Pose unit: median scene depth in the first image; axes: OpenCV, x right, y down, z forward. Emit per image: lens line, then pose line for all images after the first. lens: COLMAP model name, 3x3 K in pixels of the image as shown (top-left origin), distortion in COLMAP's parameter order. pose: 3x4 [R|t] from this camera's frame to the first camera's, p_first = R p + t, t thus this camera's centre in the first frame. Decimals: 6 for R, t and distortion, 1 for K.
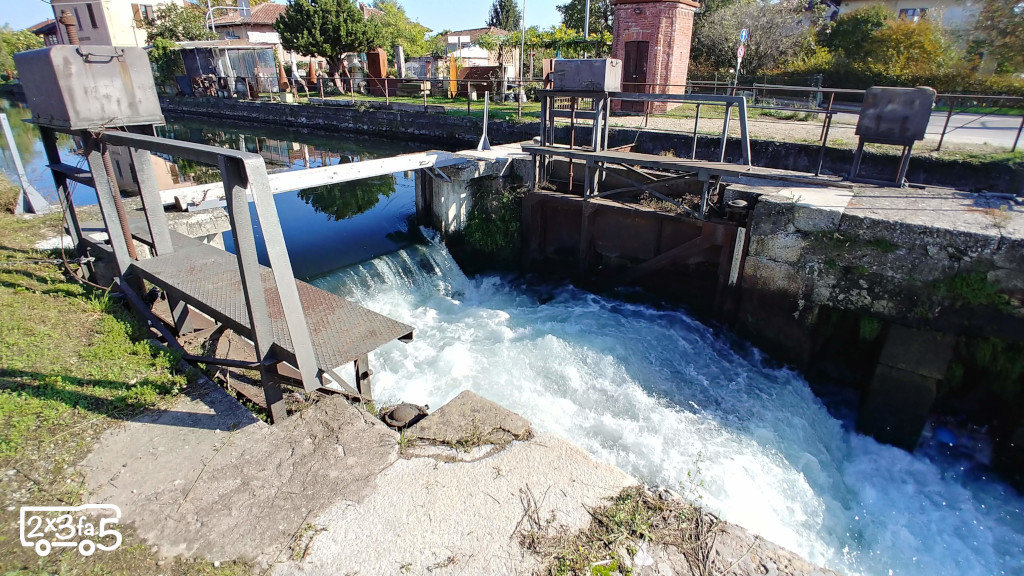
lens RADIAL K [[533.5, 0, 510.2], [0, 533.5, 288.0], [0, 0, 1]] dist [-0.007266, -0.000182]
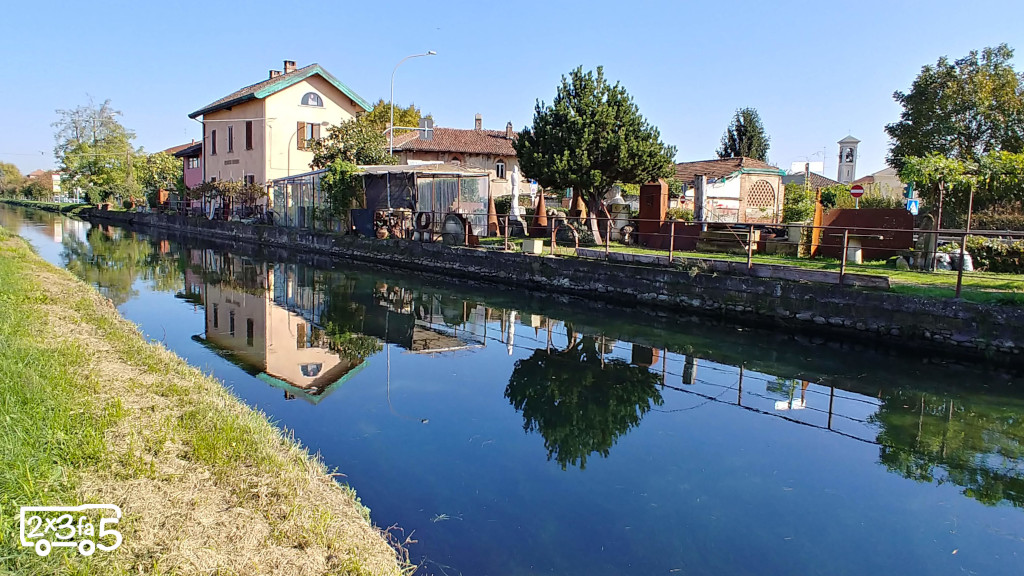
lens RADIAL K [[760.9, 0, 512.1], [0, 760.9, 287.8], [0, 0, 1]] dist [-0.008220, -0.002148]
pose [[0.968952, 0.052795, -0.241547, -0.192777], [-0.119657, 0.955041, -0.271254, -0.054170], [0.216367, 0.291735, 0.931706, 0.146370]]
